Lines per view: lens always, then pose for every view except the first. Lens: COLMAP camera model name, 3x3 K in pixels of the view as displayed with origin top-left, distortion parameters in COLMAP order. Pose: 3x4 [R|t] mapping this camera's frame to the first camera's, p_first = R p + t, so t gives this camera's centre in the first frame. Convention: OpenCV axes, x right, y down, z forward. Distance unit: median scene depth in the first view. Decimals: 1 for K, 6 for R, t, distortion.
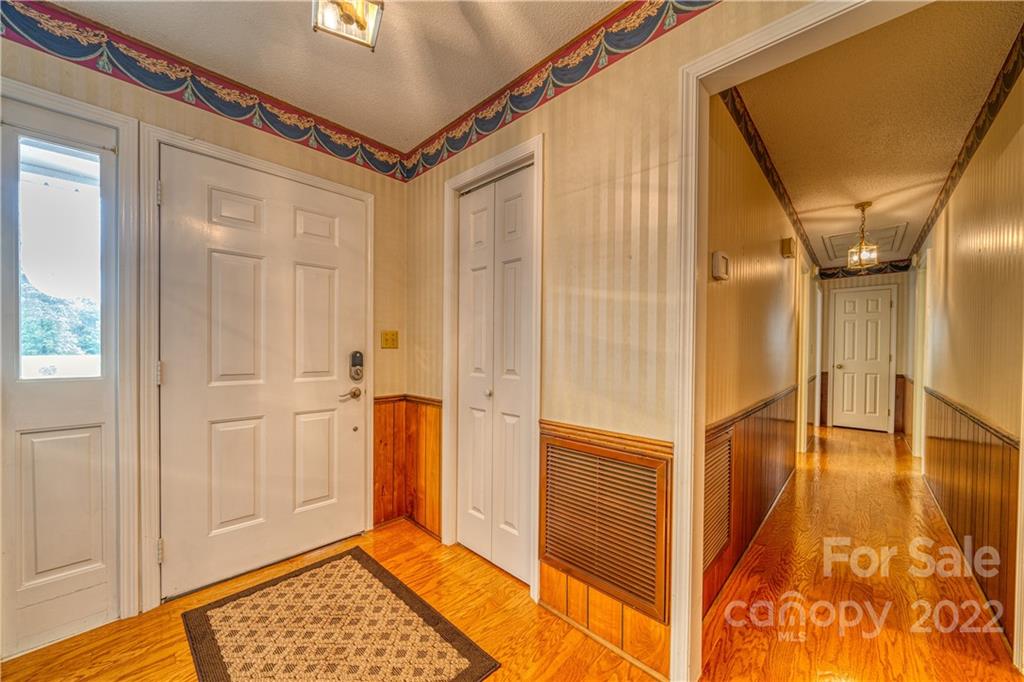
lens RADIAL K [[372.7, 0, 516.4], [0, 372.7, 355.1], [0, 0, 1]] dist [-0.000722, -0.000188]
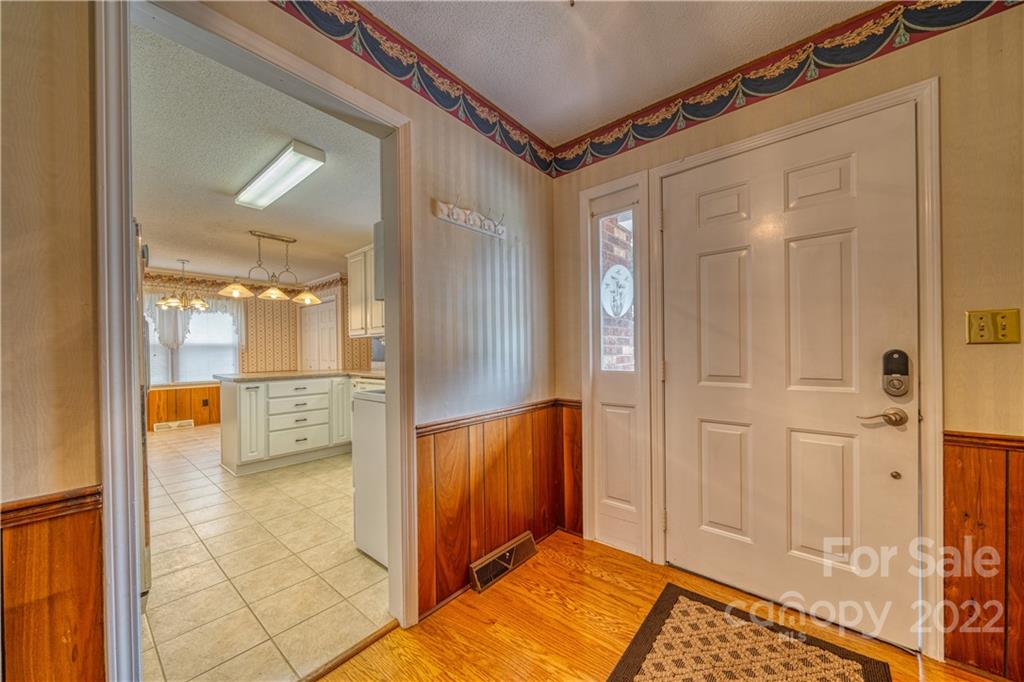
lens RADIAL K [[372.7, 0, 516.4], [0, 372.7, 355.1], [0, 0, 1]] dist [-0.000722, -0.000188]
pose [[0.061179, -0.002018, -0.998125, 0.187729], [-0.005196, 0.999984, -0.002341, 0.003077], [0.998113, 0.005329, 0.061168, 0.409934]]
